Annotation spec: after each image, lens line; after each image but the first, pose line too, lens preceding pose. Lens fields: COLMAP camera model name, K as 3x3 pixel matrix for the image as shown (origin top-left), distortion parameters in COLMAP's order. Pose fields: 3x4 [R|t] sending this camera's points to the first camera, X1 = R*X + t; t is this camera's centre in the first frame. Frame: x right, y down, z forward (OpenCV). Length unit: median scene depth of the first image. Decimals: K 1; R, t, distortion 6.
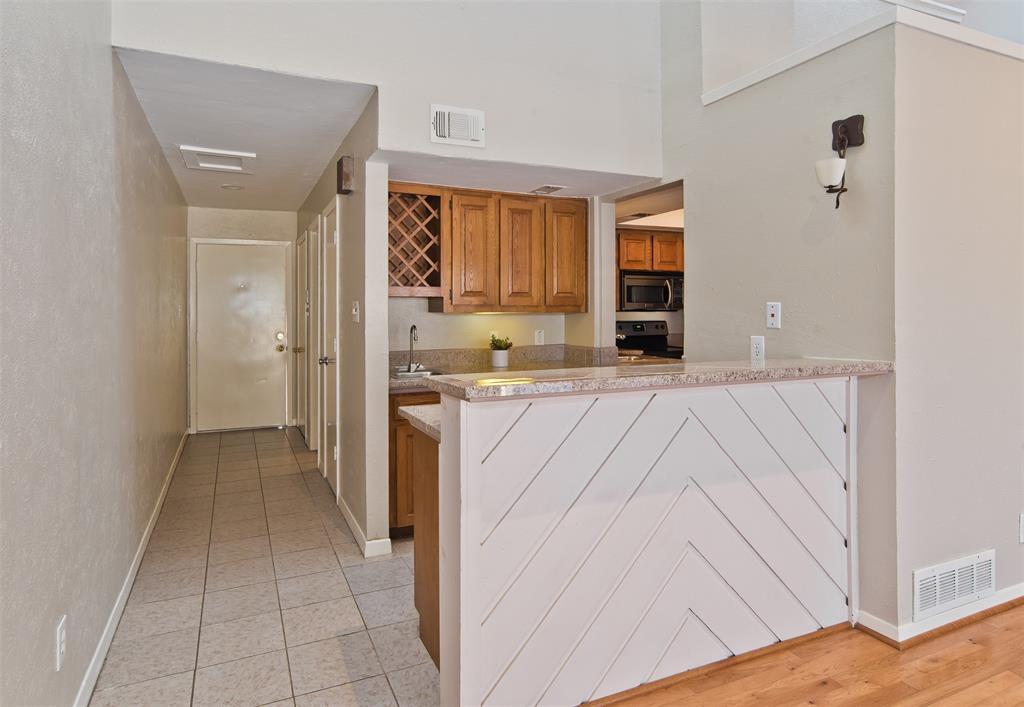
lens RADIAL K [[580.5, 0, 484.6], [0, 580.5, 317.7], [0, 0, 1]] dist [-0.004537, -0.000032]
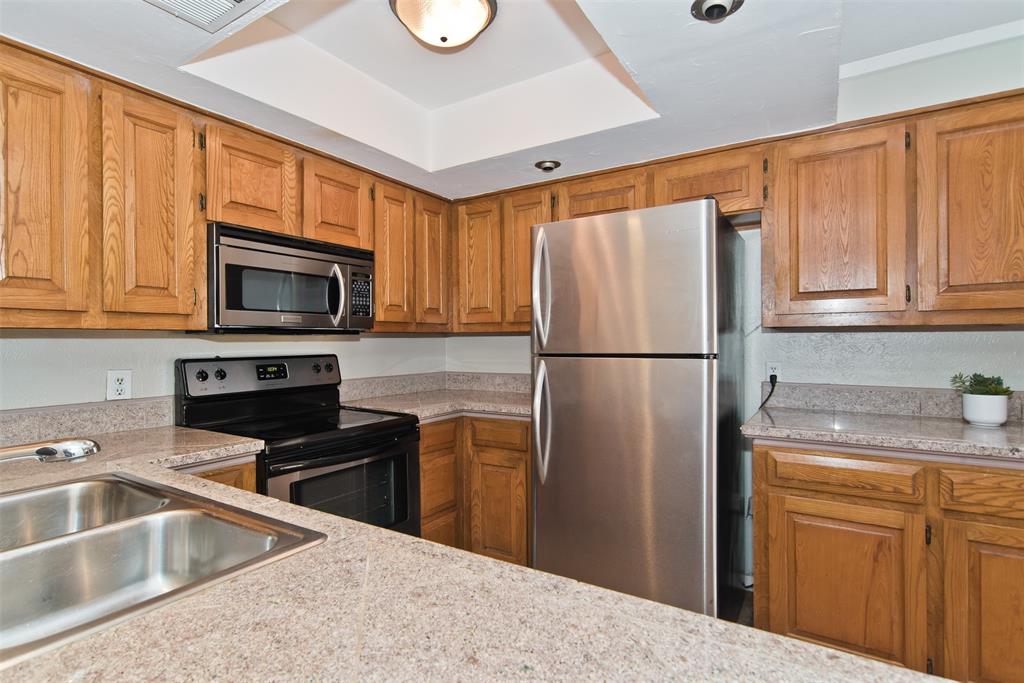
lens RADIAL K [[500.9, 0, 507.9], [0, 500.9, 342.5], [0, 0, 1]] dist [-0.003606, 0.004100]
pose [[0.823087, -0.001724, 0.567912, 0.308226], [0.006903, 0.999952, -0.006970, -0.001113], [-0.567873, 0.009657, 0.823060, 0.917114]]
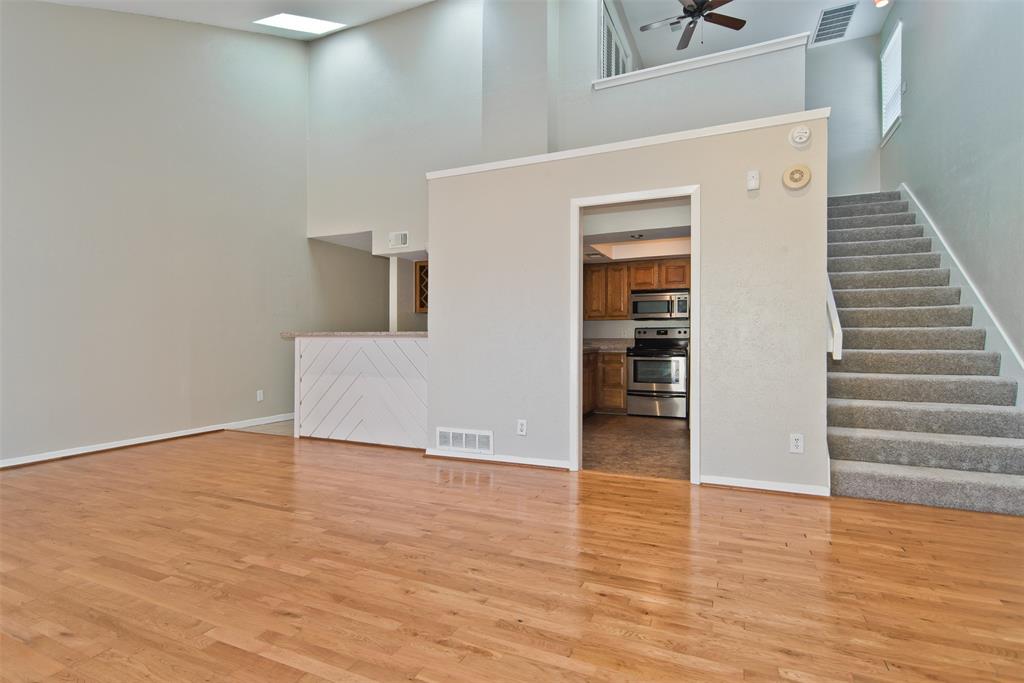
lens RADIAL K [[500.9, 0, 513.1], [0, 500.9, 338.2], [0, 0, 1]] dist [-0.003606, 0.004100]
pose [[0.684627, 0.000574, -0.728893, 1.356704], [-0.011704, 0.999879, -0.010207, 0.071887], [0.728800, 0.015519, 0.684551, -0.051732]]
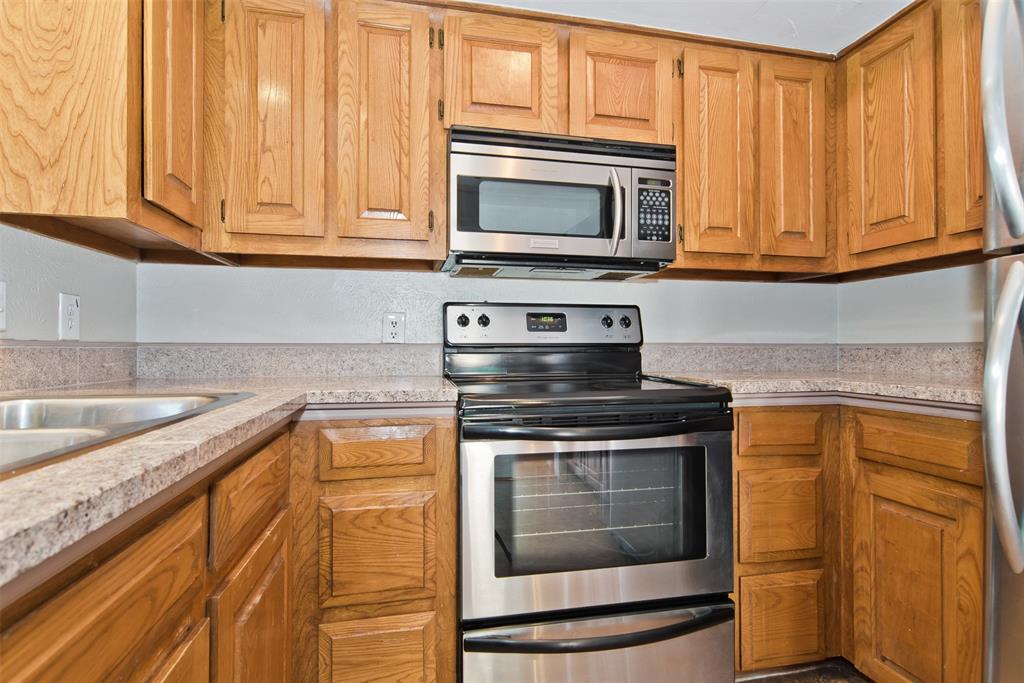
lens RADIAL K [[500.9, 0, 512.3], [0, 500.9, 341.9], [0, 0, 1]] dist [-0.003606, 0.004100]
pose [[0.981423, 0.003225, -0.191828, 0.474544], [-0.006523, 0.999842, -0.016562, 0.054601], [0.191744, 0.017506, 0.981289, 1.089845]]
